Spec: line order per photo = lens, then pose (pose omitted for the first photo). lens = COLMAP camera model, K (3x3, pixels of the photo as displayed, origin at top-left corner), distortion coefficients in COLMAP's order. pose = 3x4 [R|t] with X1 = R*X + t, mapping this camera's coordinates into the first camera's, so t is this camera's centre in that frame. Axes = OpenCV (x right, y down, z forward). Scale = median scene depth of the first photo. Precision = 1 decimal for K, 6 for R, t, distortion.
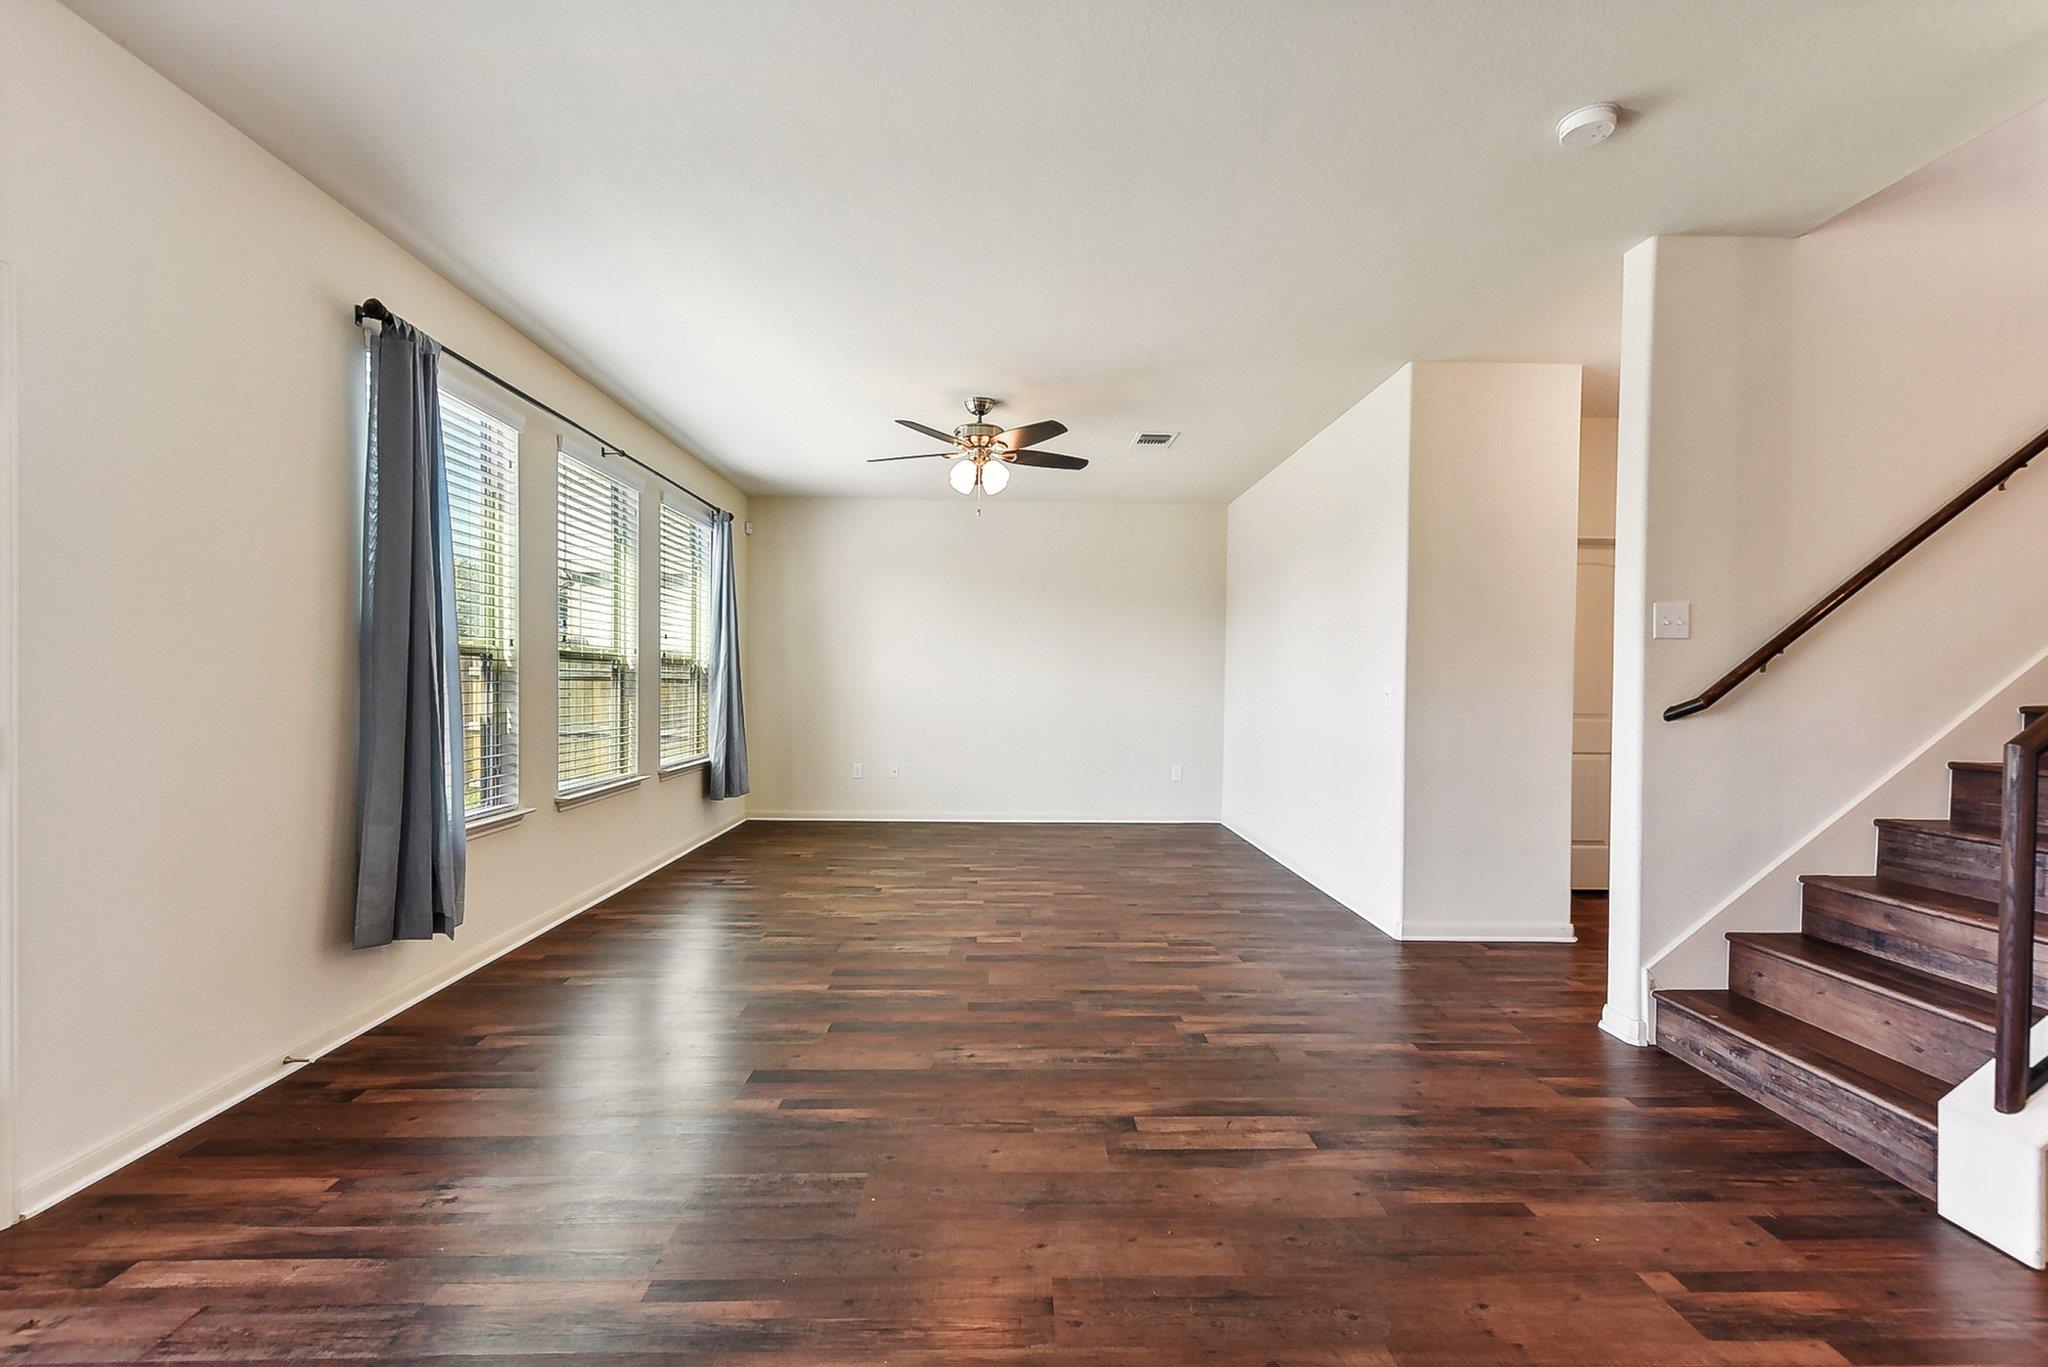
lens RADIAL K [[831.8, 0, 1026.4], [0, 831.8, 686.8], [0, 0, 1]] dist [0.015788, 0.000173]
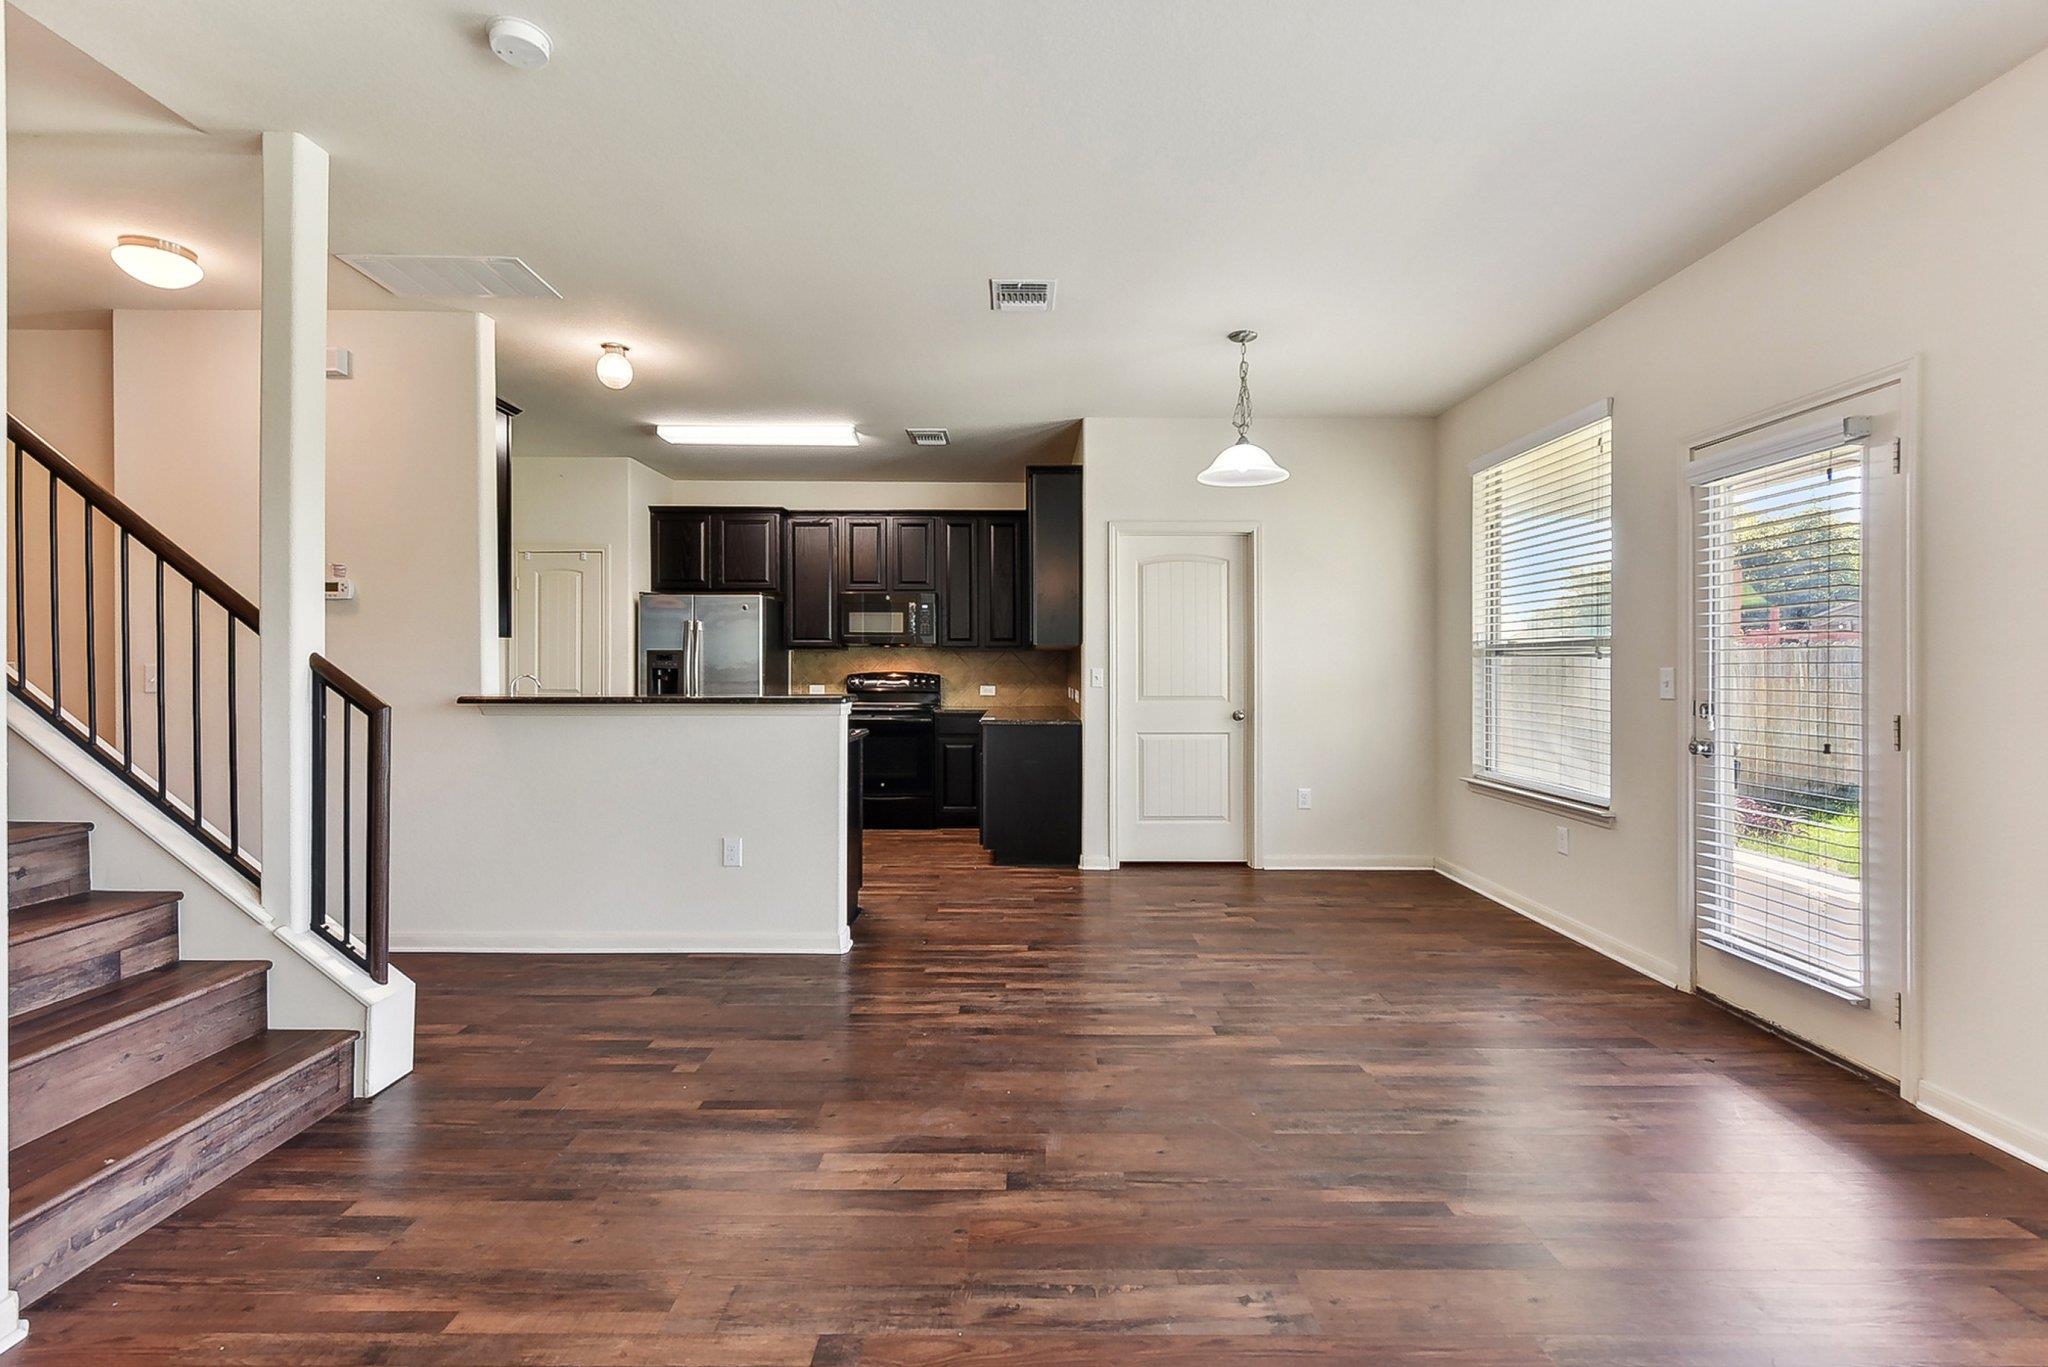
lens RADIAL K [[940.9, 0, 1023.5], [0, 940.9, 674.6], [0, 0, 1]] dist [-0.000923, -0.000047]
pose [[-0.999510, -0.013663, 0.028172, 0.078219], [-0.013232, 0.999793, 0.015431, -0.012387], [-0.028377, 0.015051, -0.999484, 1.651797]]
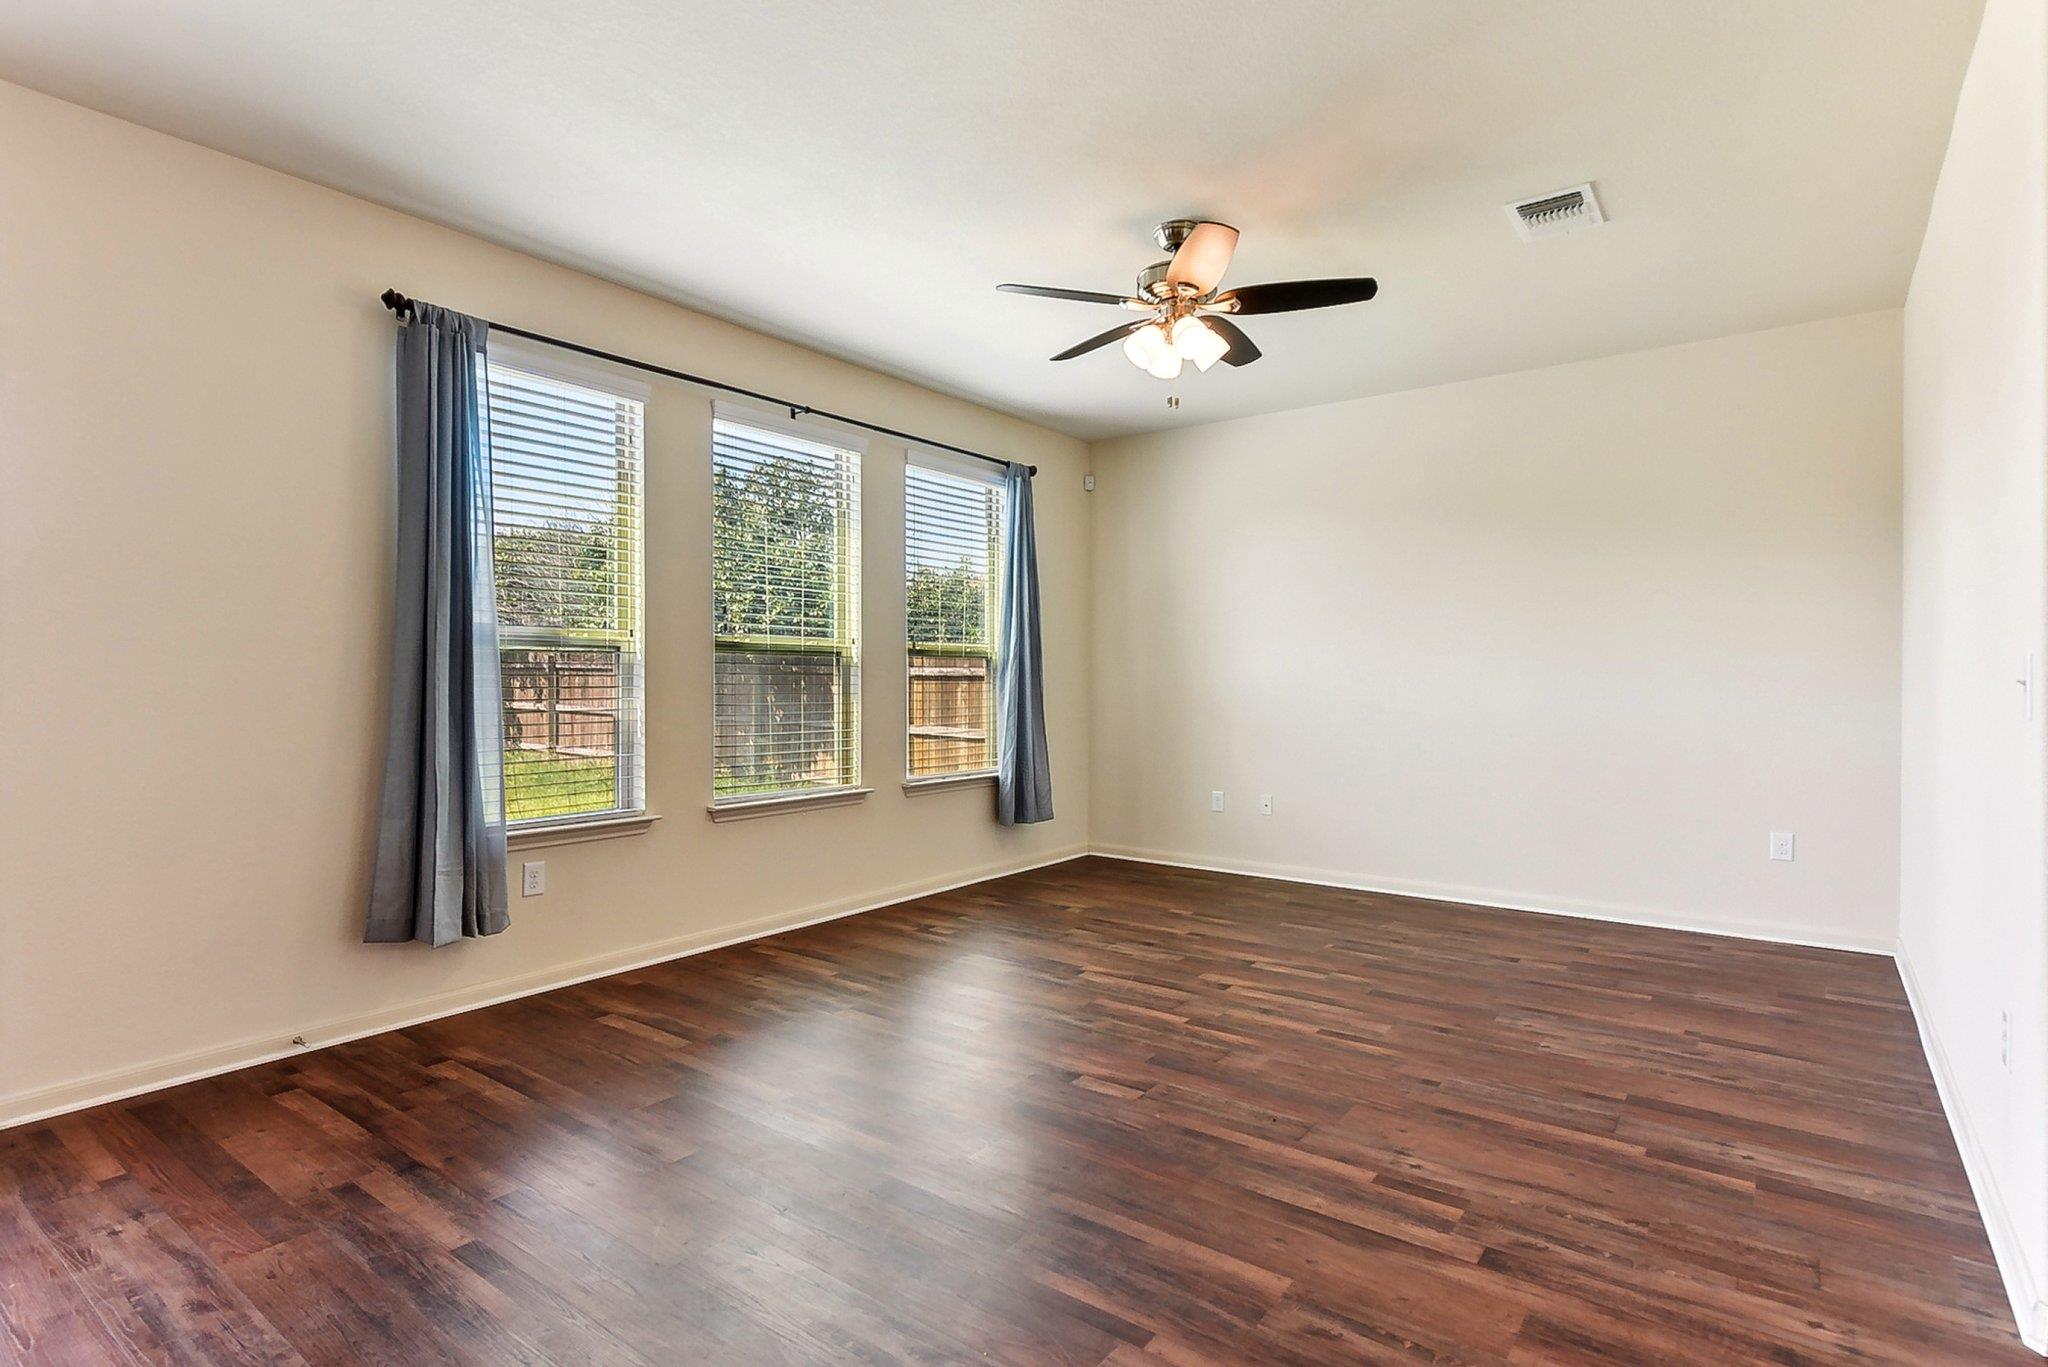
lens RADIAL K [[1024.1, 0, 1023.4], [0, 1024.1, 678.4], [0, 0, 1]] dist [0.014319, -0.000771]
pose [[0.775969, -0.010681, -0.630681, 0.569177], [0.003255, 0.999911, -0.012929, 0.017330], [0.630763, 0.007980, 0.775934, 0.531019]]
